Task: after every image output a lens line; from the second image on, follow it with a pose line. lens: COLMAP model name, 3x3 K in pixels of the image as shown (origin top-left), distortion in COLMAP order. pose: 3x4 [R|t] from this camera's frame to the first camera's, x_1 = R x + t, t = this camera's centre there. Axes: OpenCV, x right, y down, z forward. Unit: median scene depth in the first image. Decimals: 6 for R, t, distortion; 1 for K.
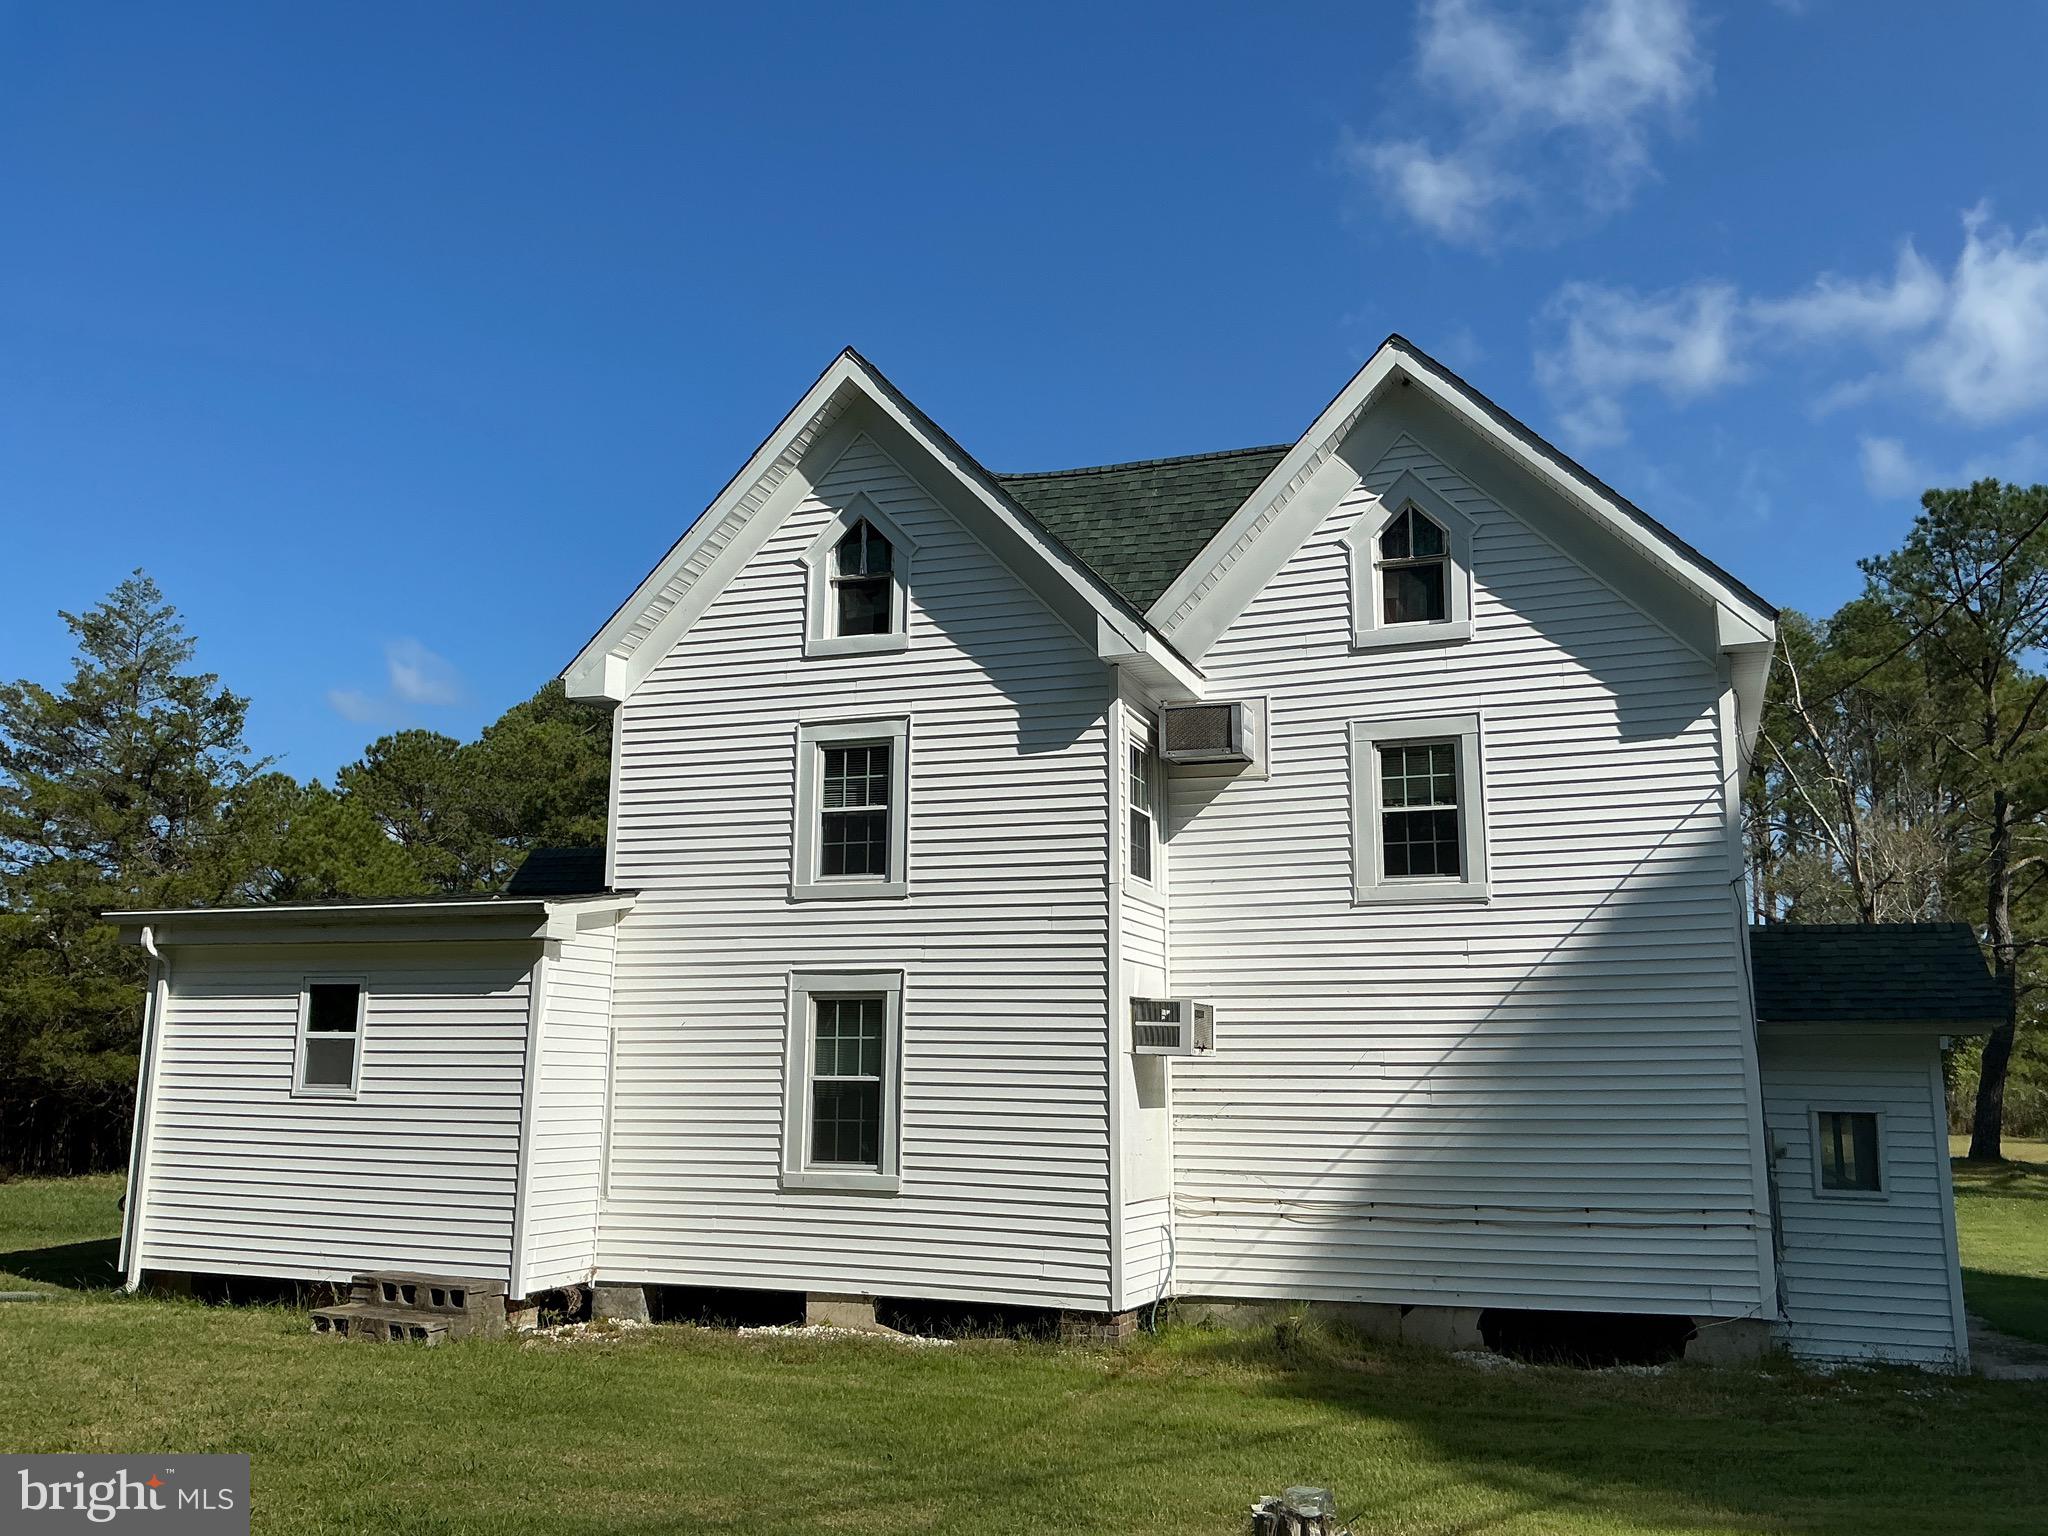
lens RADIAL K [[1698.1, 0, 1035.9], [0, 1698.1, 750.7], [0, 0, 1]] dist [0.075490, -0.127704]
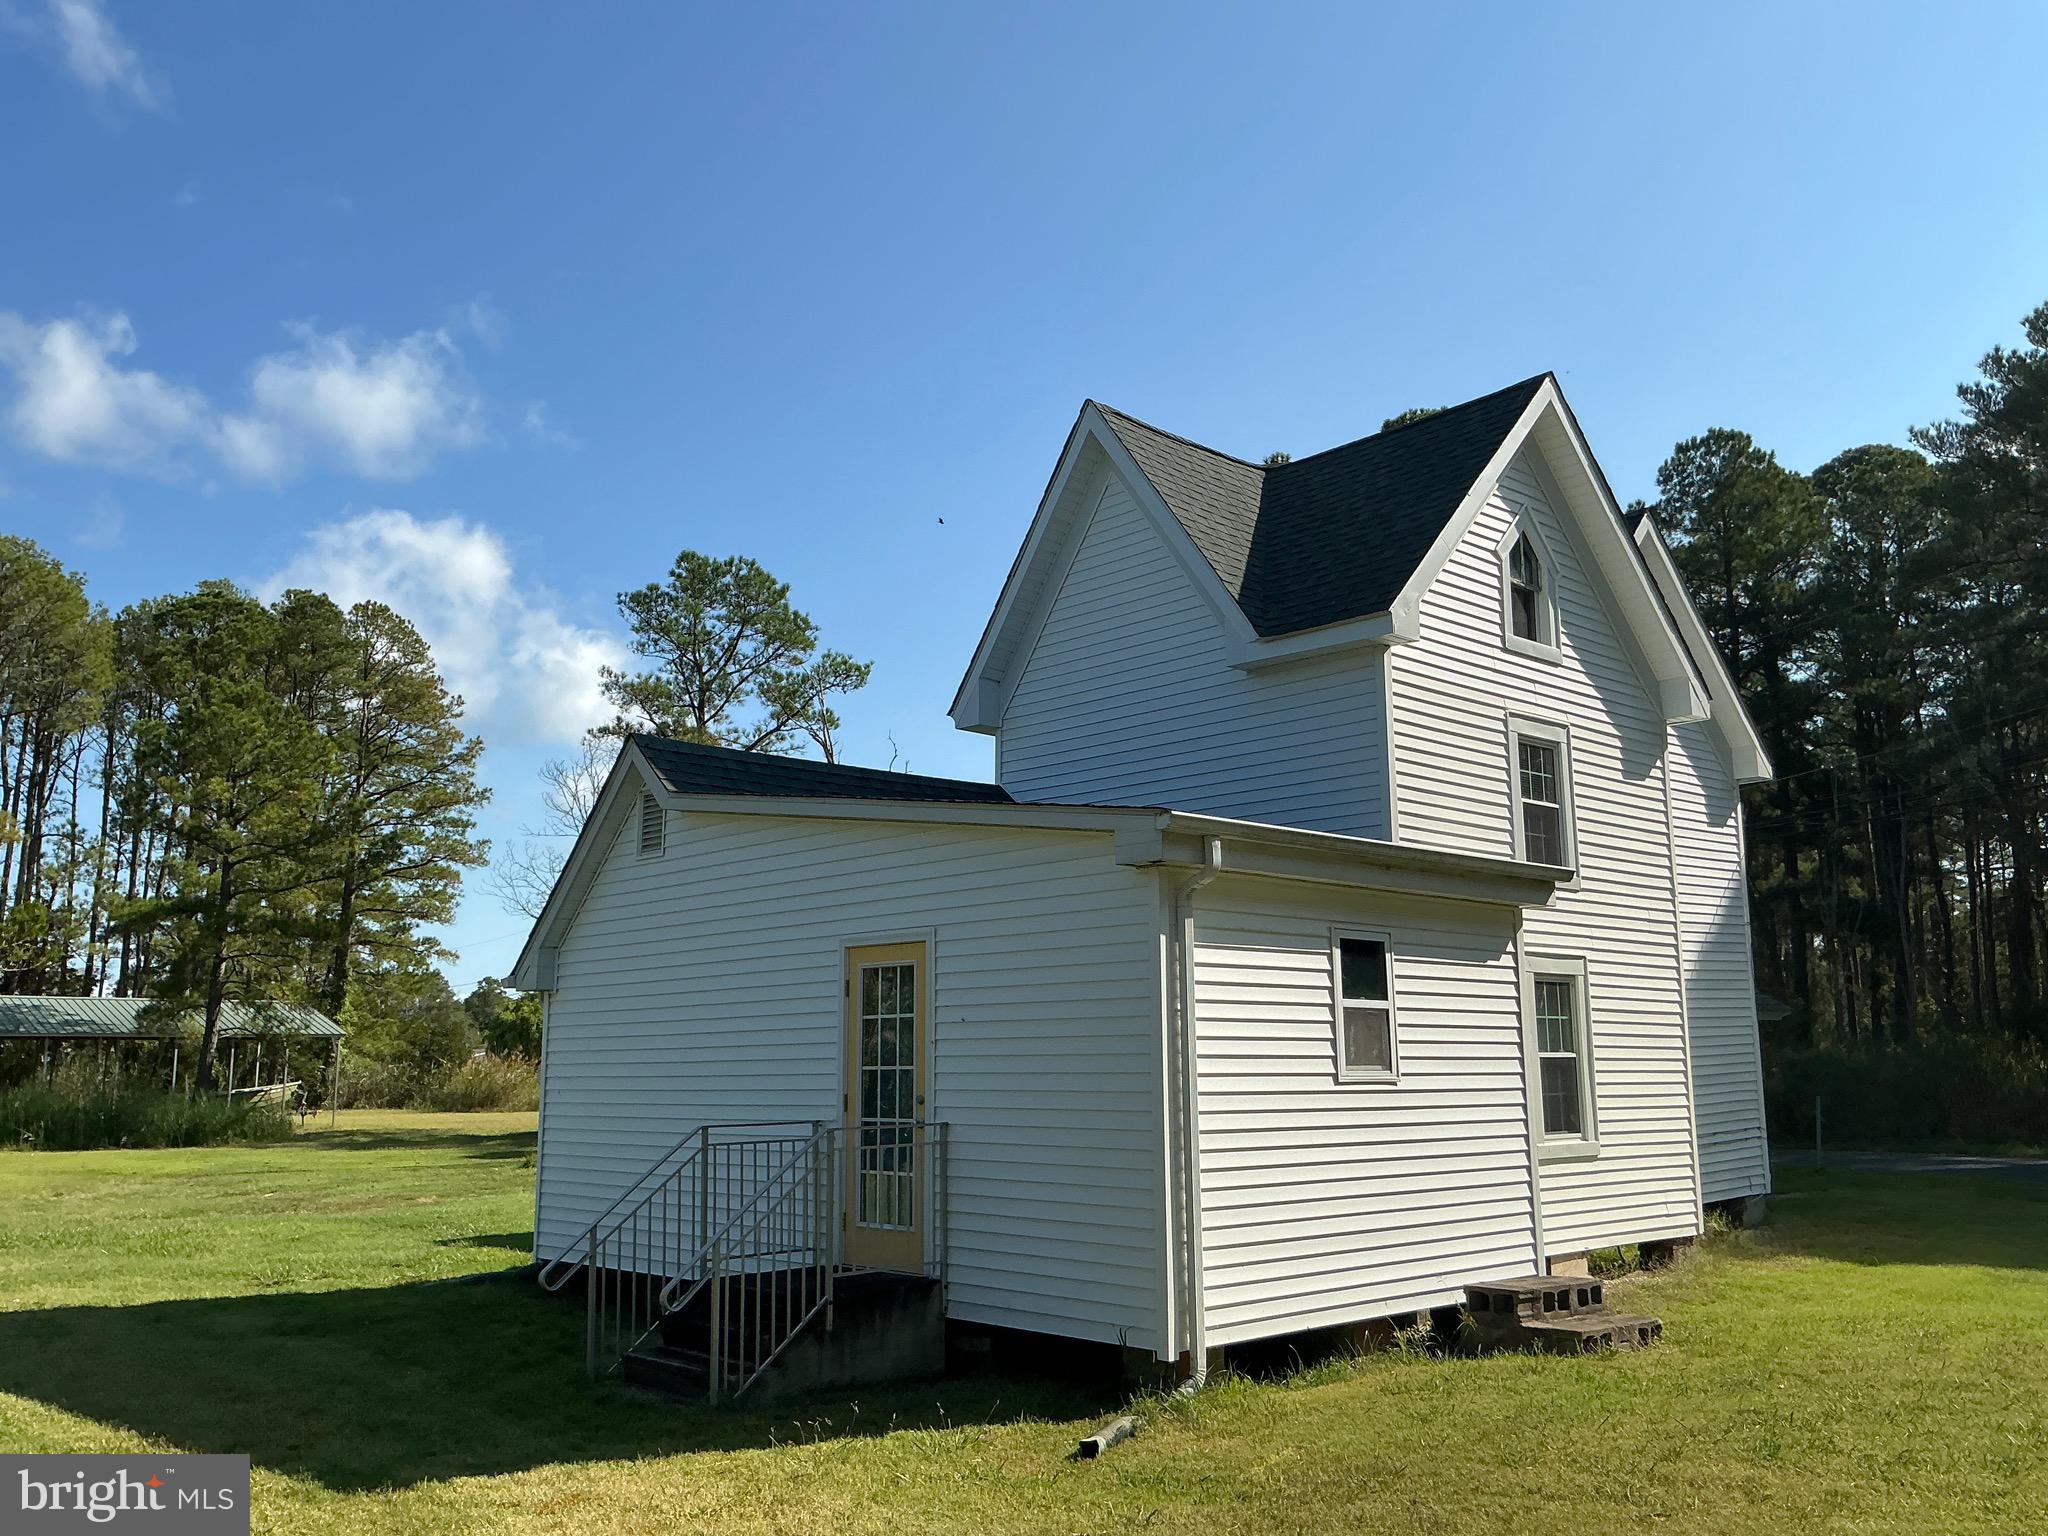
lens RADIAL K [[1698.1, 0, 1032.0], [0, 1698.1, 756.7], [0, 0, 1]] dist [0.075490, -0.127704]
pose [[0.448061, 0.142867, 0.882514, -1.212376], [-0.156493, 0.984441, -0.079915, 0.142498], [-0.880199, -0.102301, 0.463447, 0.793969]]
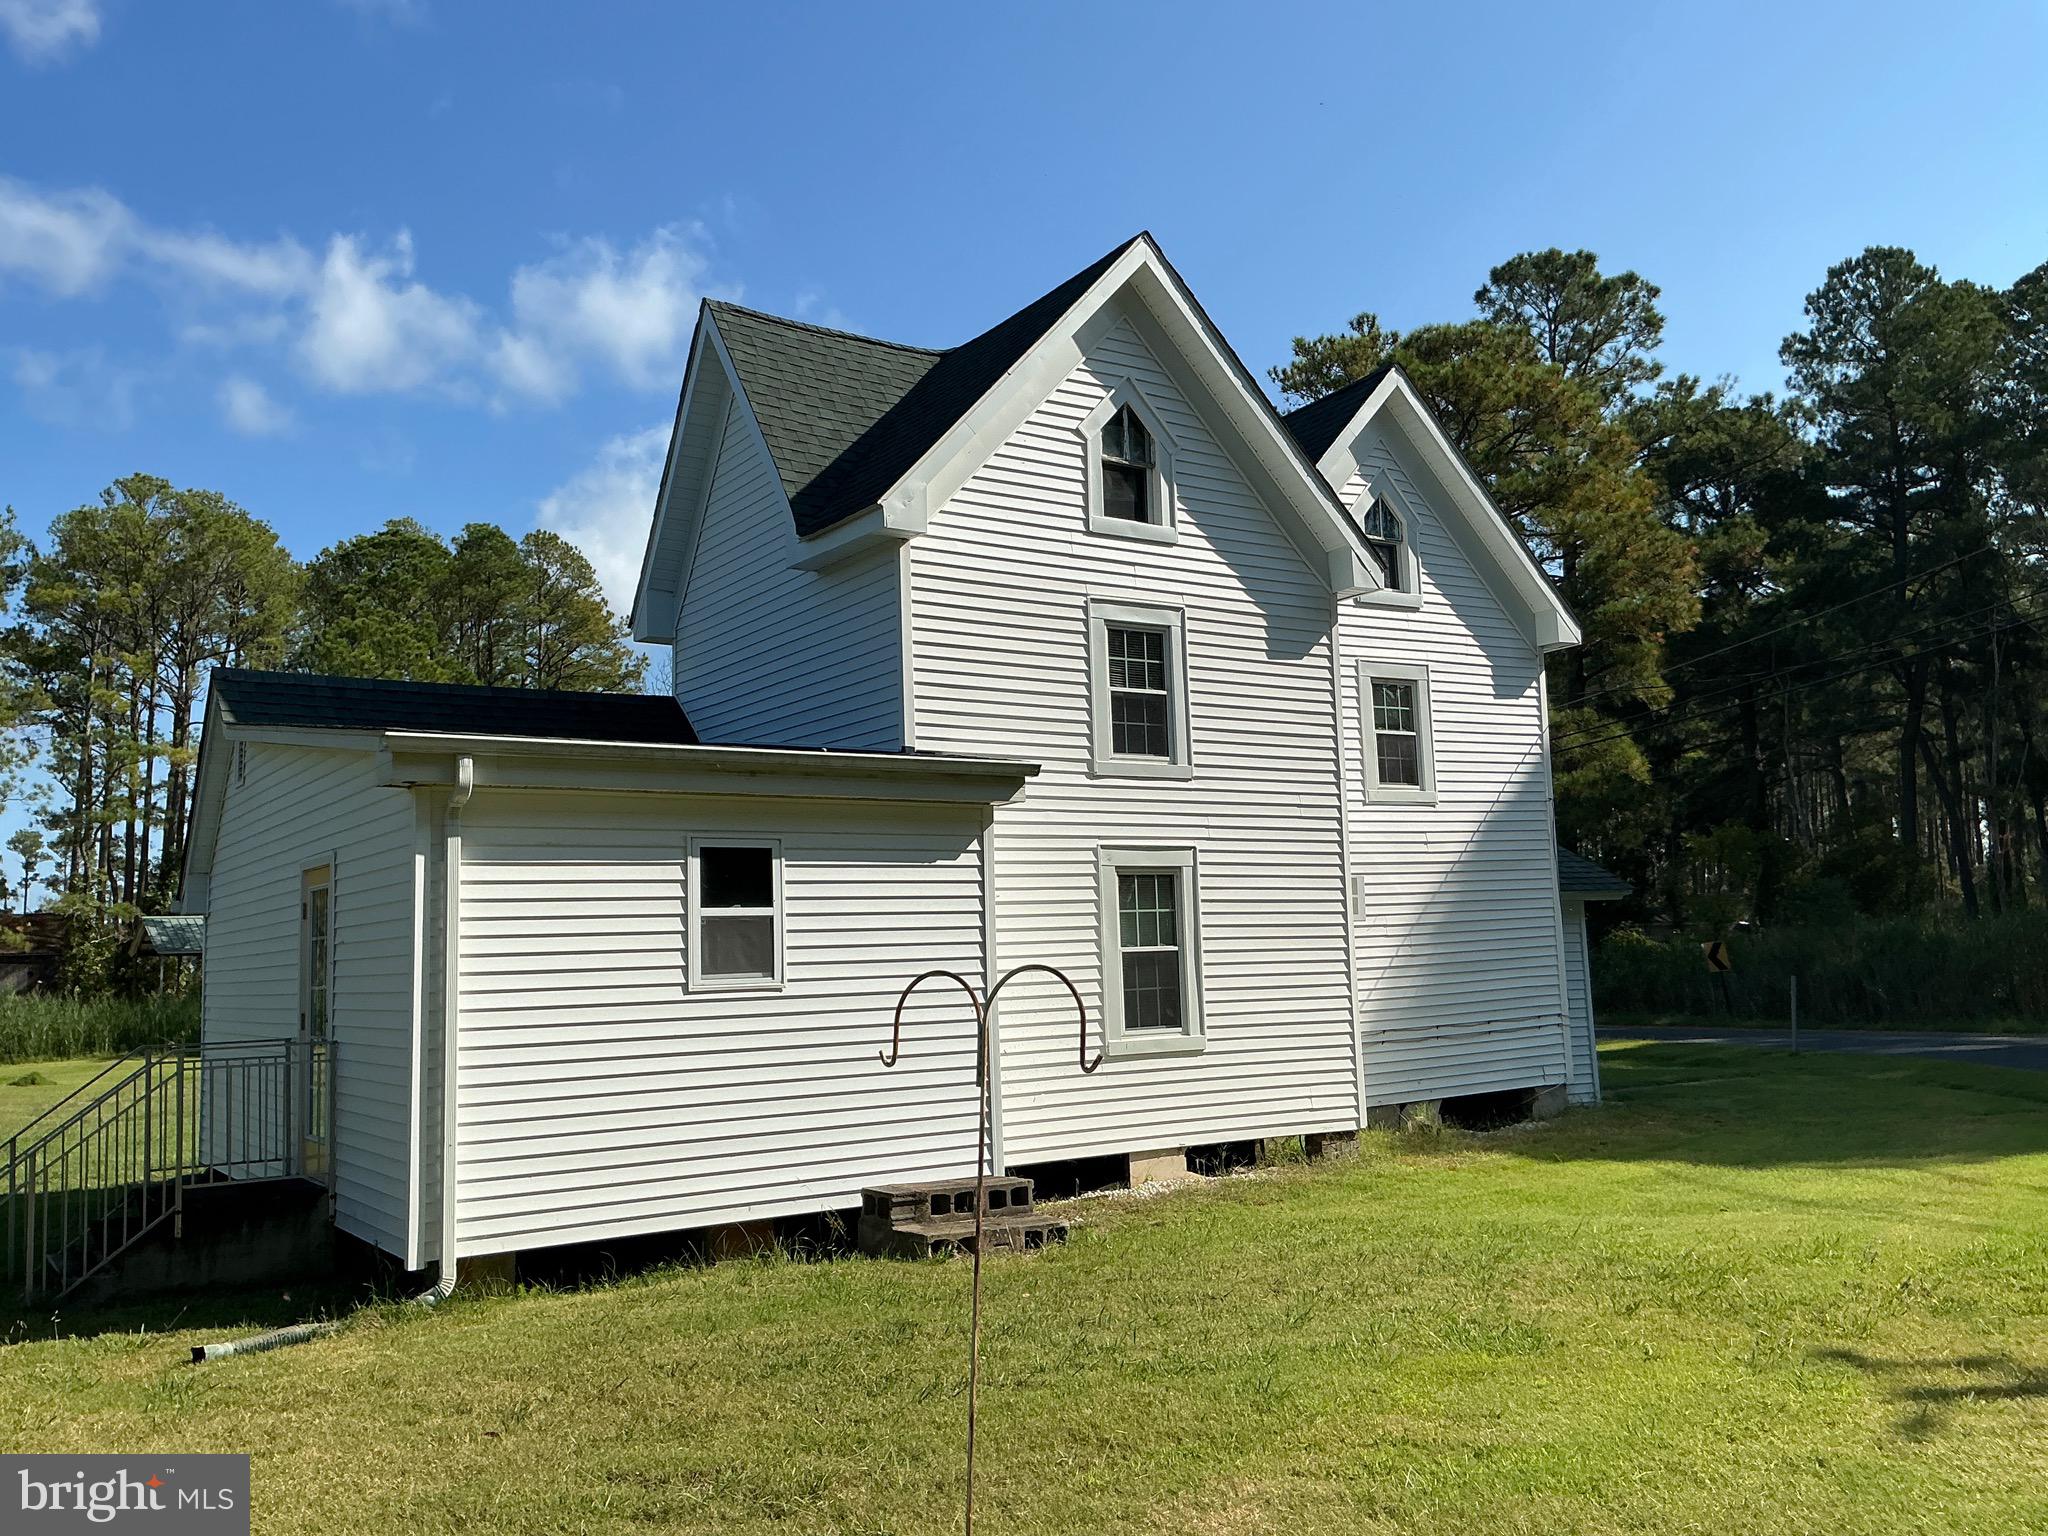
lens RADIAL K [[1698.1, 0, 1031.1], [0, 1698.1, 762.1], [0, 0, 1]] dist [0.075490, -0.127704]
pose [[0.587425, 0.061331, 0.806952, -0.980827], [-0.114873, 0.993347, 0.008125, 0.076923], [-0.801084, -0.097470, 0.590562, 0.444708]]
